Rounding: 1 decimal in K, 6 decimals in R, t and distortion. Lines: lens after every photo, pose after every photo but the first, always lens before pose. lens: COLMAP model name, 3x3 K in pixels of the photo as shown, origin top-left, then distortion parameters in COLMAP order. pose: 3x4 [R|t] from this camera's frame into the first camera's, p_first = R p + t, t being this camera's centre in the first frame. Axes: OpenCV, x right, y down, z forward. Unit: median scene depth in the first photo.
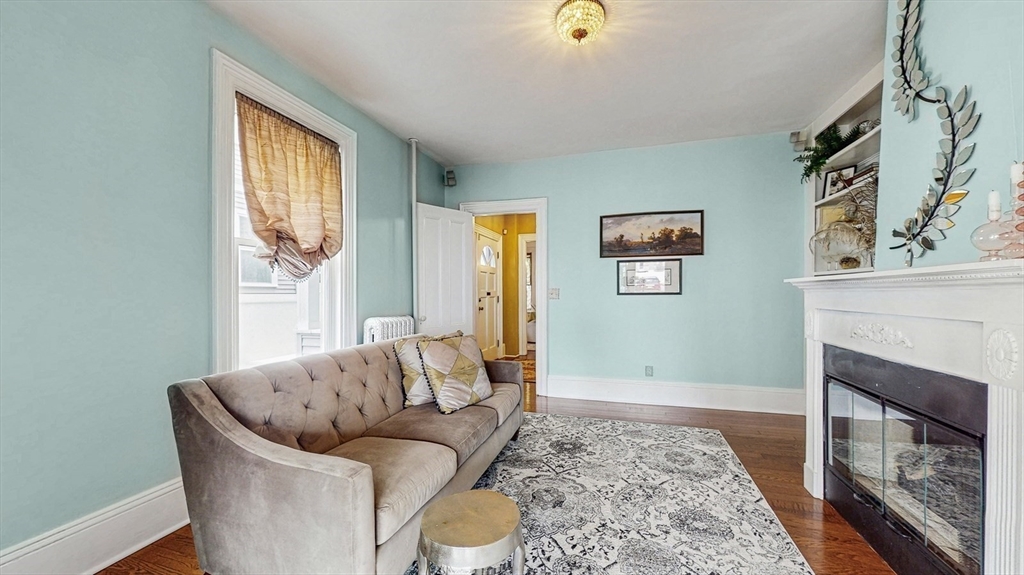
lens RADIAL K [[385.8, 0, 512.5], [0, 385.8, 293.0], [0, 0, 1]] dist [0.000586, 0.000093]
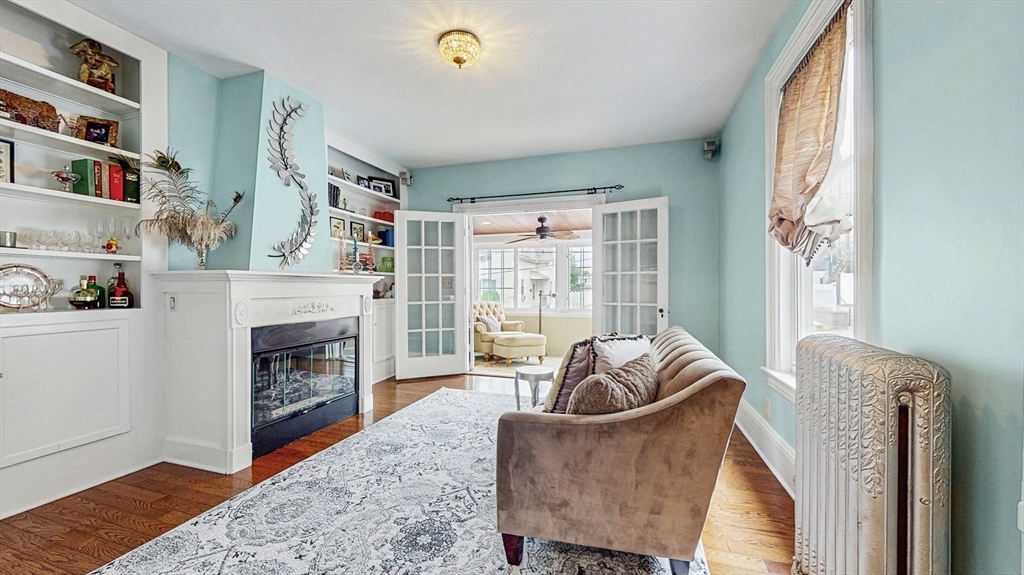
lens RADIAL K [[385.8, 0, 511.2], [0, 385.8, 289.4], [0, 0, 1]] dist [0.000586, 0.000093]
pose [[-0.999655, 0.010027, 0.024263, -0.009256], [0.010215, 0.999919, 0.007652, 0.012457], [-0.024184, 0.007897, -0.999676, 1.909988]]
